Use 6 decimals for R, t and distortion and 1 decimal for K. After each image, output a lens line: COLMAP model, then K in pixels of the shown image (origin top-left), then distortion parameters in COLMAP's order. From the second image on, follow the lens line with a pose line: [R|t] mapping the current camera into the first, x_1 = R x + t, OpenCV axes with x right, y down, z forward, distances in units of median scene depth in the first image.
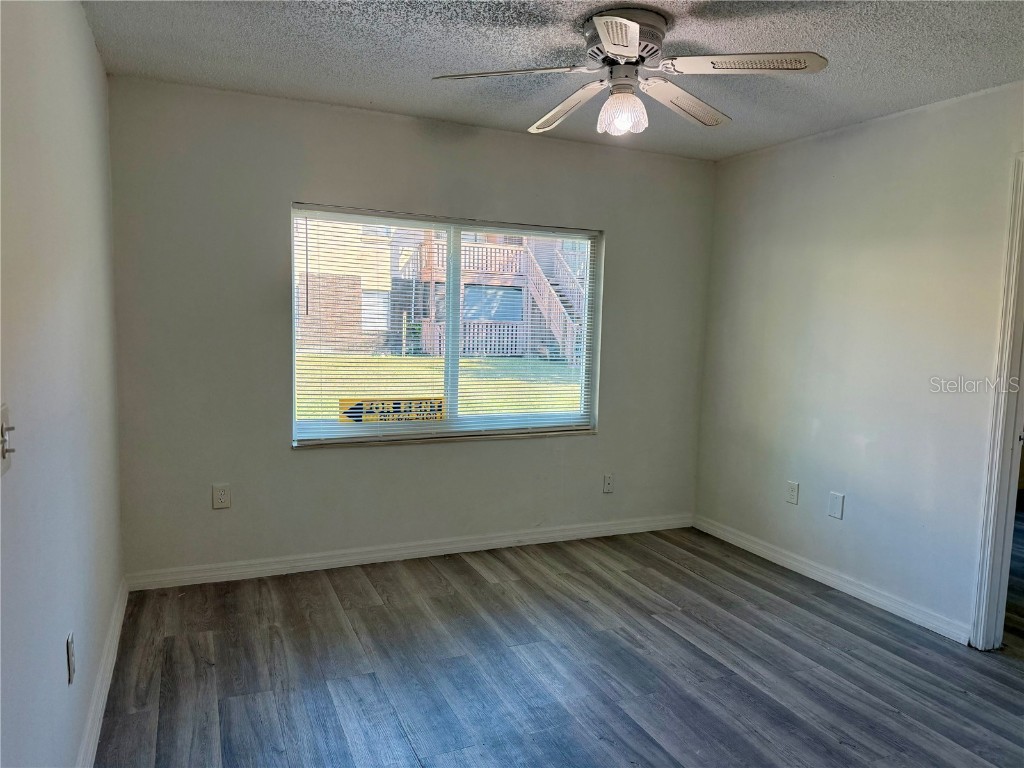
lens RADIAL K [[737.2, 0, 506.0], [0, 737.2, 380.6], [0, 0, 1]] dist [0.078415, -0.110898]
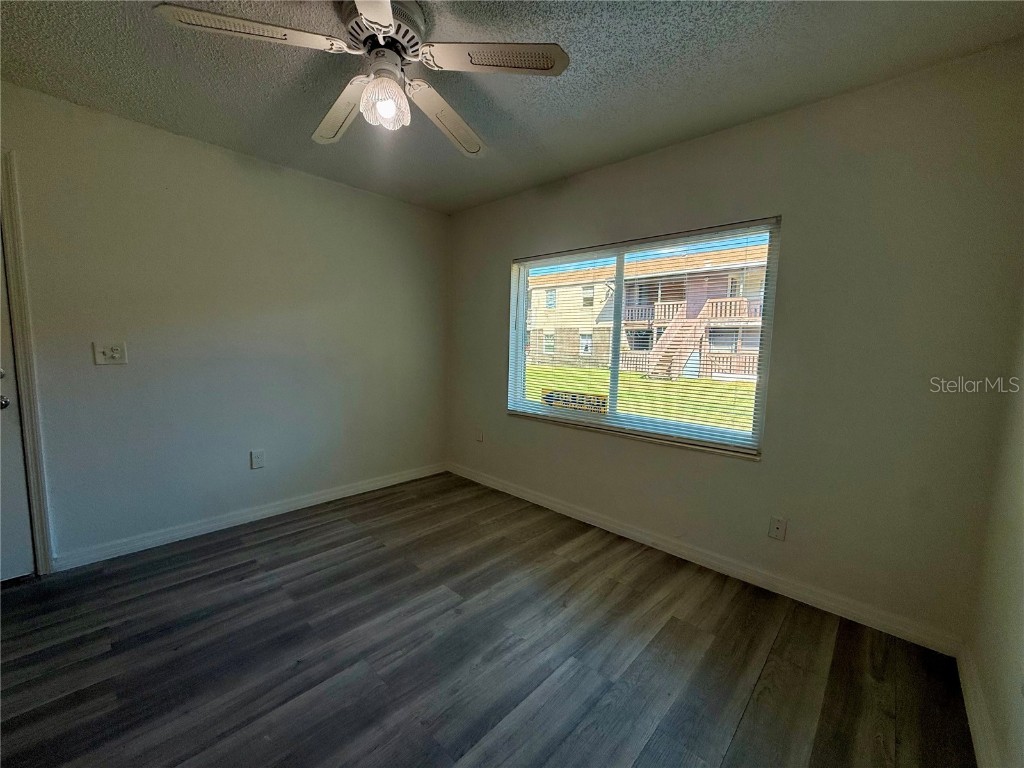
lens RADIAL K [[411.4, 0, 502.9], [0, 411.4, 383.2], [0, 0, 1]] dist [0.001641, -0.000292]
pose [[0.378340, 0.069104, -0.923084, 0.515760], [-0.100832, 0.994352, 0.033112, -0.003451], [0.920159, 0.080549, 0.383171, 0.641992]]
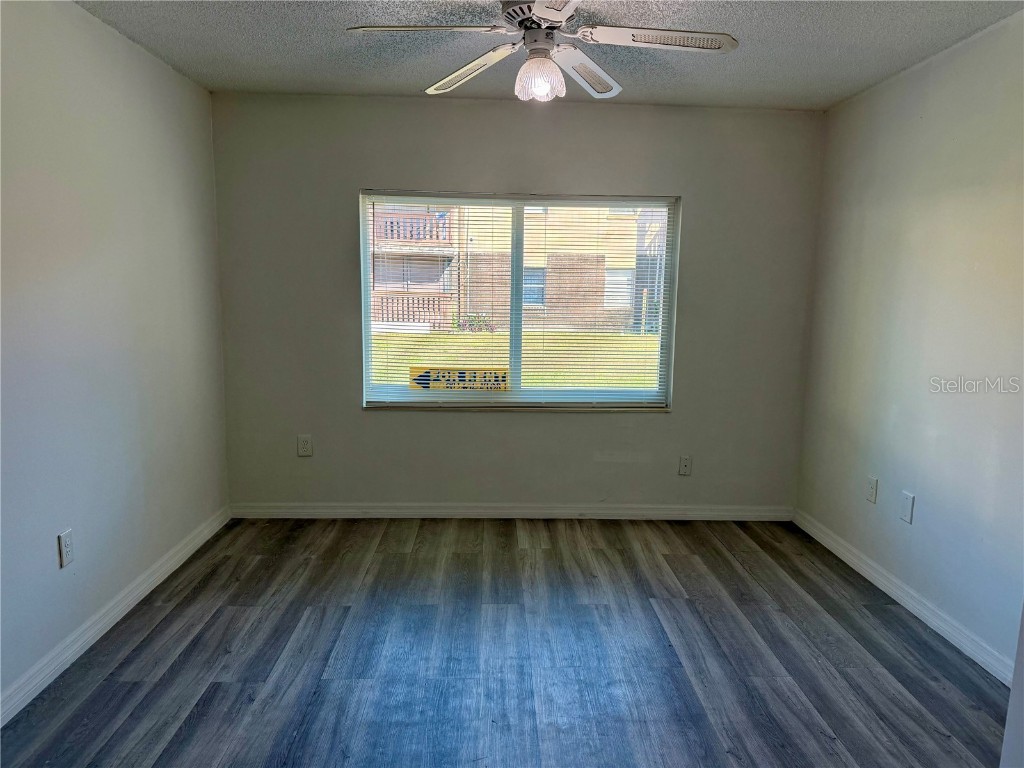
lens RADIAL K [[737.2, 0, 506.1], [0, 737.2, 381.7], [0, 0, 1]] dist [0.078415, -0.110898]
pose [[0.926007, 0.036614, -0.375725, 0.333897], [-0.025147, 0.999057, 0.035380, 0.004879], [0.376667, -0.023314, 0.926055, 0.040456]]
